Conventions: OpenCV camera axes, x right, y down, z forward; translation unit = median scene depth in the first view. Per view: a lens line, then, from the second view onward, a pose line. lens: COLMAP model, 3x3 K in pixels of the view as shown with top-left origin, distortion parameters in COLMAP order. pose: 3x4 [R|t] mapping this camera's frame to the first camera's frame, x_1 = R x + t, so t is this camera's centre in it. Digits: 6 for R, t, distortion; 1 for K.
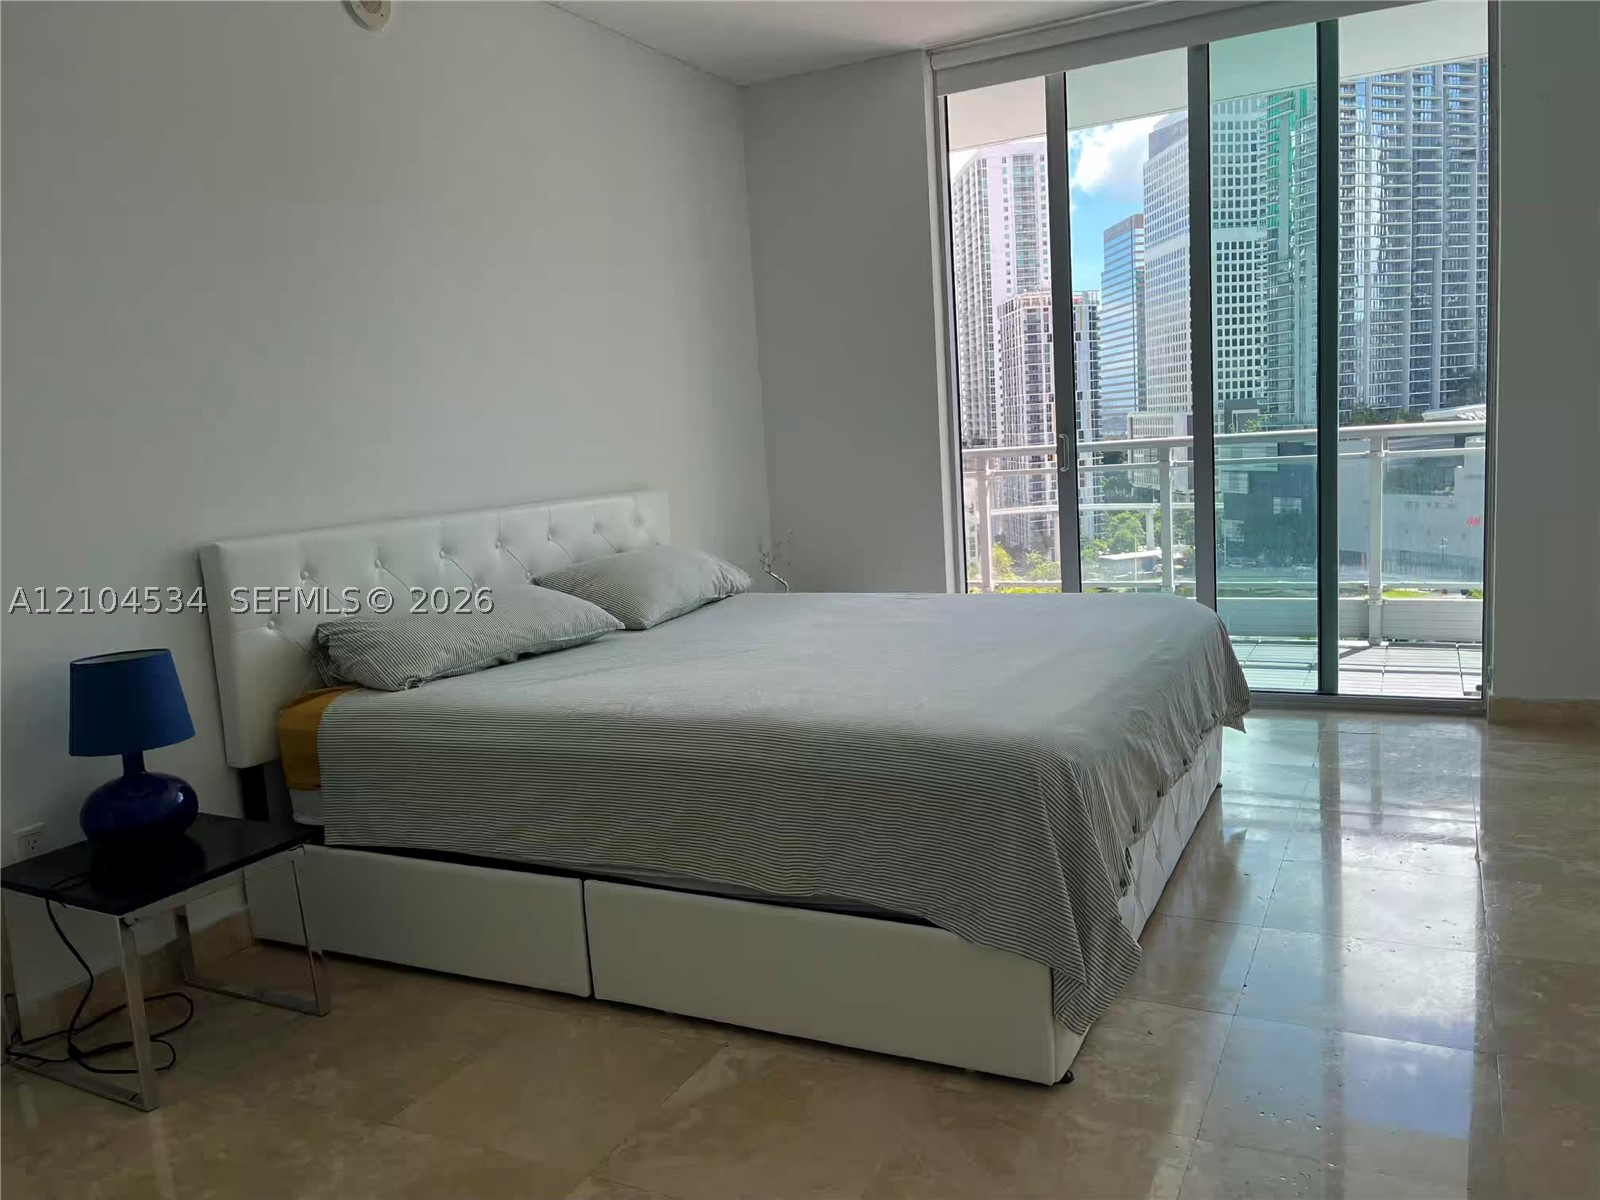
lens RADIAL K [[1218.0, 0, 827.4], [0, 1218.0, 624.1], [0, 0, 1]] dist [0.073307, -0.093645]
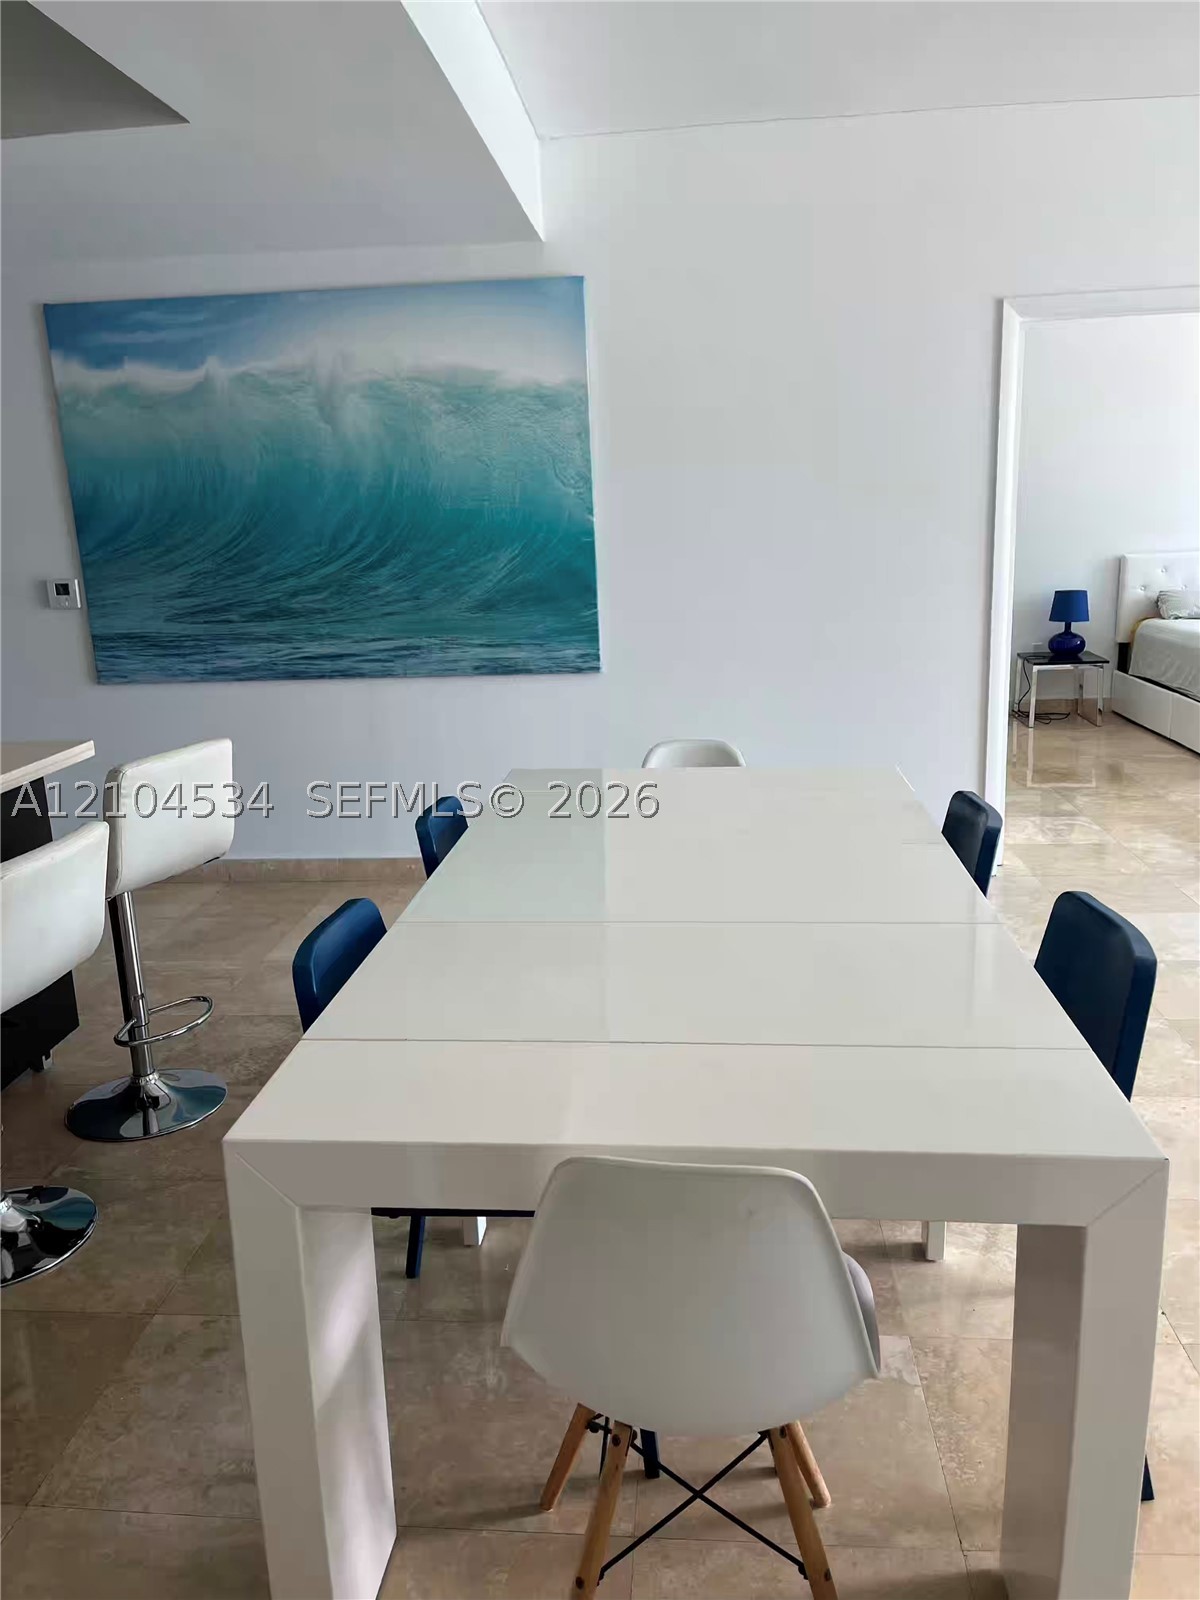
lens RADIAL K [[1218.0, 0, 594.8], [0, 1218.0, 798.6], [0, 0, 1]] dist [0.073307, -0.093645]
pose [[0.359855, 0.257922, -0.896649, 0.987905], [-0.140177, 0.965068, 0.221345, 0.008741], [0.922418, 0.046037, 0.383440, -0.642875]]
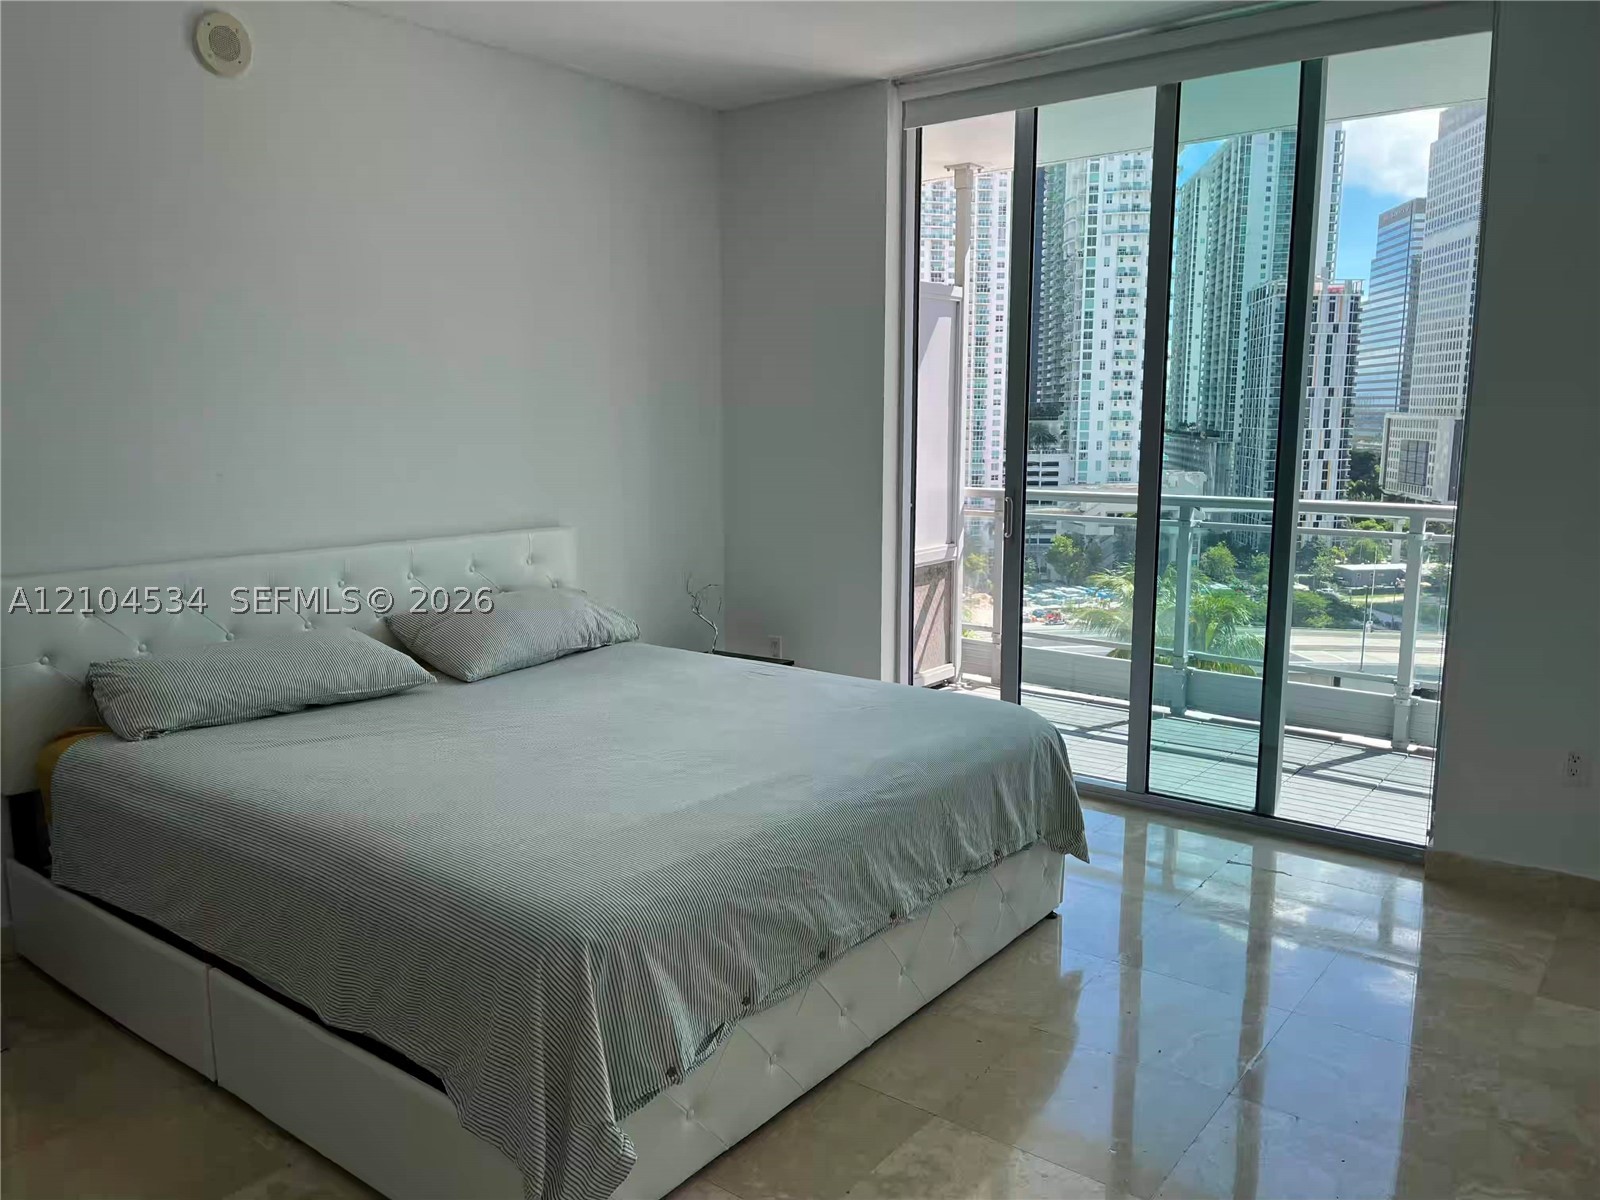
lens RADIAL K [[1218.0, 0, 804.4], [0, 1218.0, 621.2], [0, 0, 1]] dist [0.073307, -0.093645]
pose [[0.978183, 0.093835, -0.185348, 0.235059], [-0.090421, 0.995543, 0.026808, -0.076539], [0.187037, -0.009463, 0.982307, 0.062152]]
